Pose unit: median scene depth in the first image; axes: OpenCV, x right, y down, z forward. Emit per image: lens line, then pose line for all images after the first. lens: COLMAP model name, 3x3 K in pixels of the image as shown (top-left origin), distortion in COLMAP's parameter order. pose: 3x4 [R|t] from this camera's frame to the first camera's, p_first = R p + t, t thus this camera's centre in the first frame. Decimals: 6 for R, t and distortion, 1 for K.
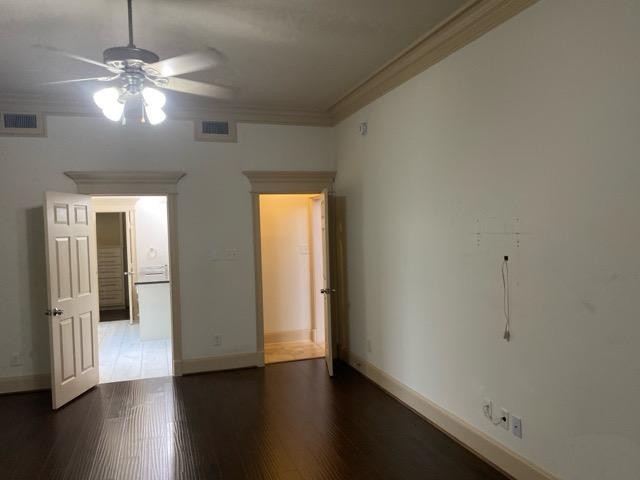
lens RADIAL K [[515.3, 0, 320.5], [0, 515.3, 240.8], [0, 0, 1]] dist [0.019241, -0.014637]
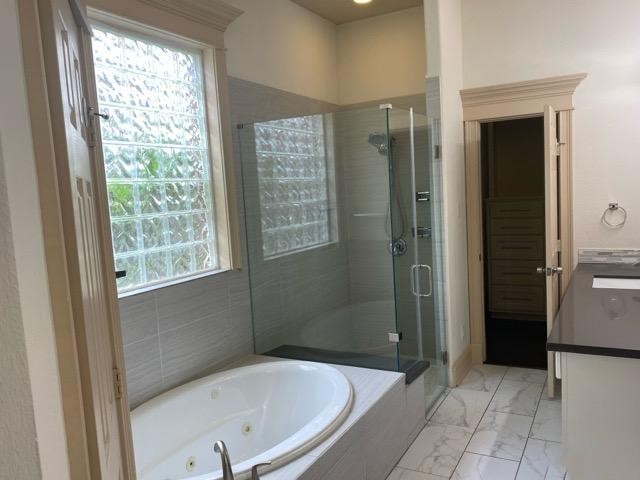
lens RADIAL K [[515.3, 0, 320.6], [0, 515.3, 240.7], [0, 0, 1]] dist [0.019241, -0.014637]
pose [[0.678020, 0.070209, -0.731683, -0.190307], [0.020347, 0.993254, 0.114163, -0.008175], [0.734762, -0.092292, 0.672017, 0.577157]]
